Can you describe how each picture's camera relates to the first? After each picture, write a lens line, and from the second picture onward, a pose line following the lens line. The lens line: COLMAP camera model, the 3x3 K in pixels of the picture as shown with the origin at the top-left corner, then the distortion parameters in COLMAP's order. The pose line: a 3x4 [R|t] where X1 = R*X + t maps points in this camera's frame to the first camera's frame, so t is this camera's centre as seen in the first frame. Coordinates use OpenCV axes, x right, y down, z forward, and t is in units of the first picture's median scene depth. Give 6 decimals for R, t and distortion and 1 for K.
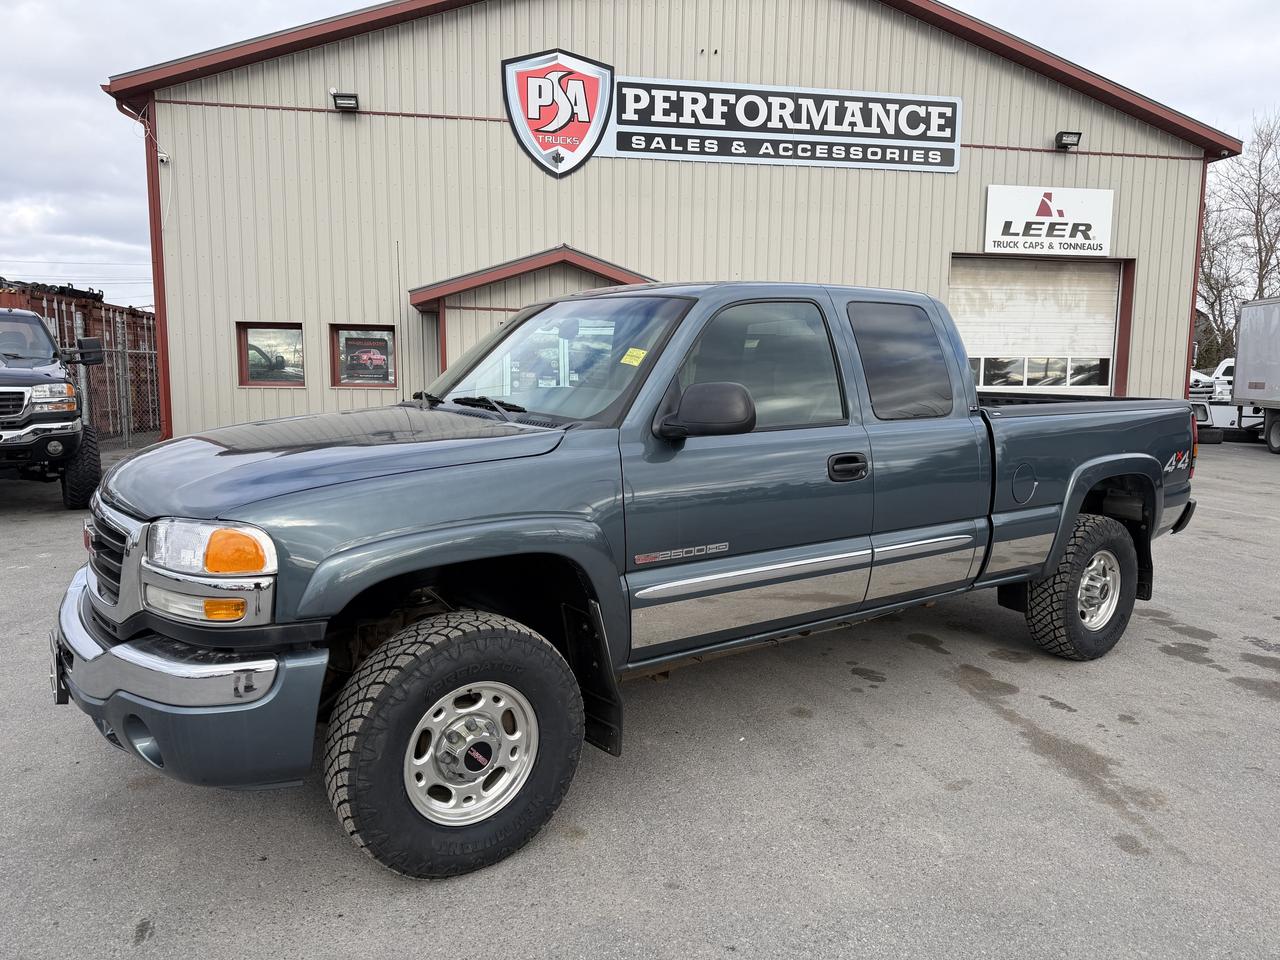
lens RADIAL K [[903.7, 0, 645.5], [0, 903.7, 486.8], [0, 0, 1]] dist [0.047395, -0.055684]
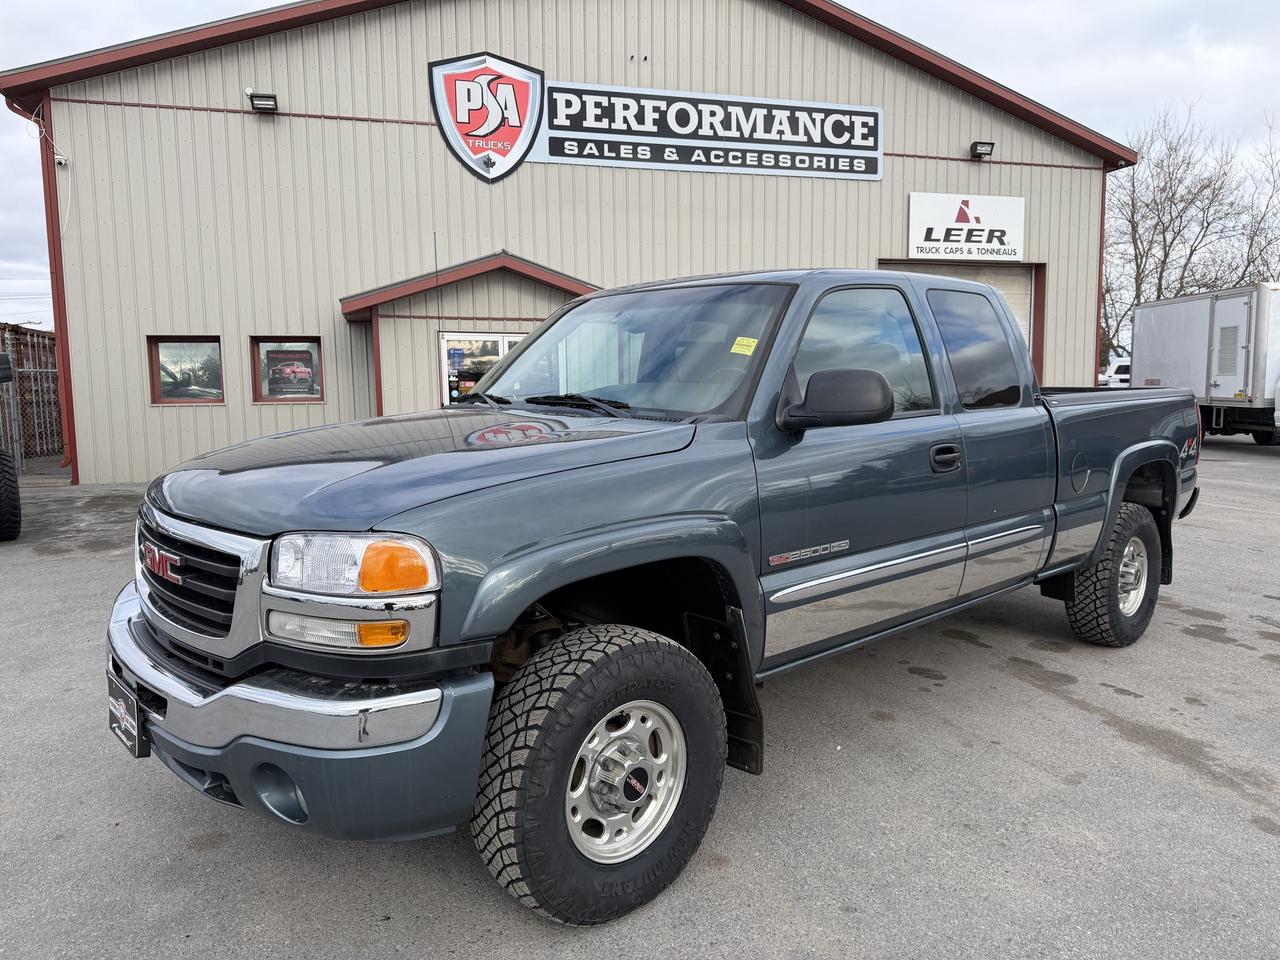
lens RADIAL K [[903.7, 0, 648.4], [0, 903.7, 485.5], [0, 0, 1]] dist [0.047395, -0.055684]
pose [[0.993033, -0.034101, 0.112791, -0.139711], [0.035720, 0.999285, -0.012359, 0.005877], [-0.112289, 0.016301, 0.993542, 0.049942]]
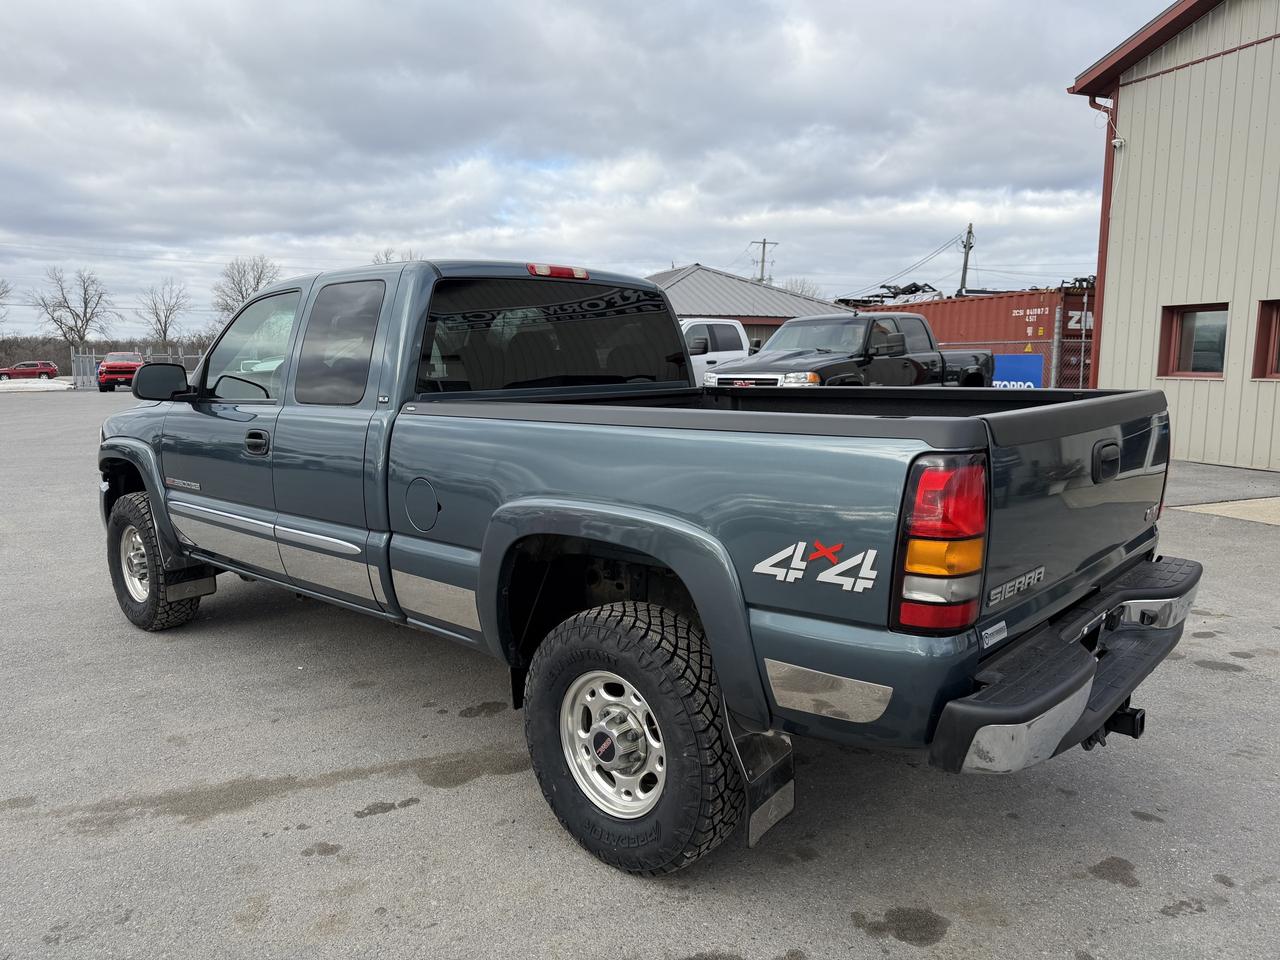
lens RADIAL K [[903.7, 0, 632.3], [0, 903.7, 489.2], [0, 0, 1]] dist [0.047395, -0.055684]
pose [[0.205479, 0.129699, -0.970029, 0.967550], [-0.119067, 0.987129, 0.106764, -0.095553], [0.971391, 0.093561, 0.218277, 0.835327]]
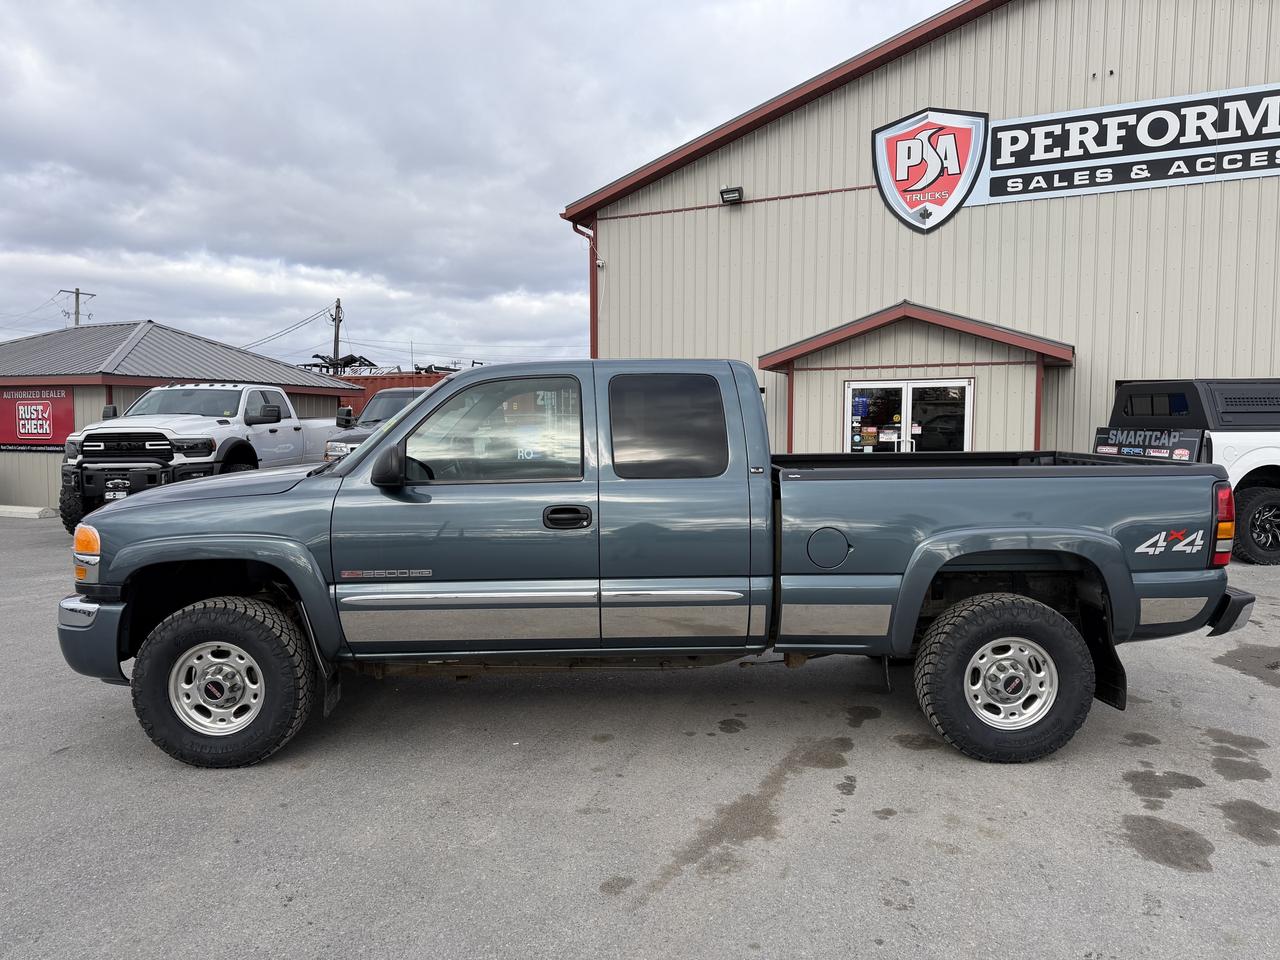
lens RADIAL K [[903.7, 0, 639.4], [0, 903.7, 485.9], [0, 0, 1]] dist [0.047395, -0.055684]
pose [[0.815537, 0.029468, -0.577954, 0.670089], [-0.064088, 0.997159, -0.039591, -0.015308], [0.575146, 0.069328, 0.815108, 0.075896]]
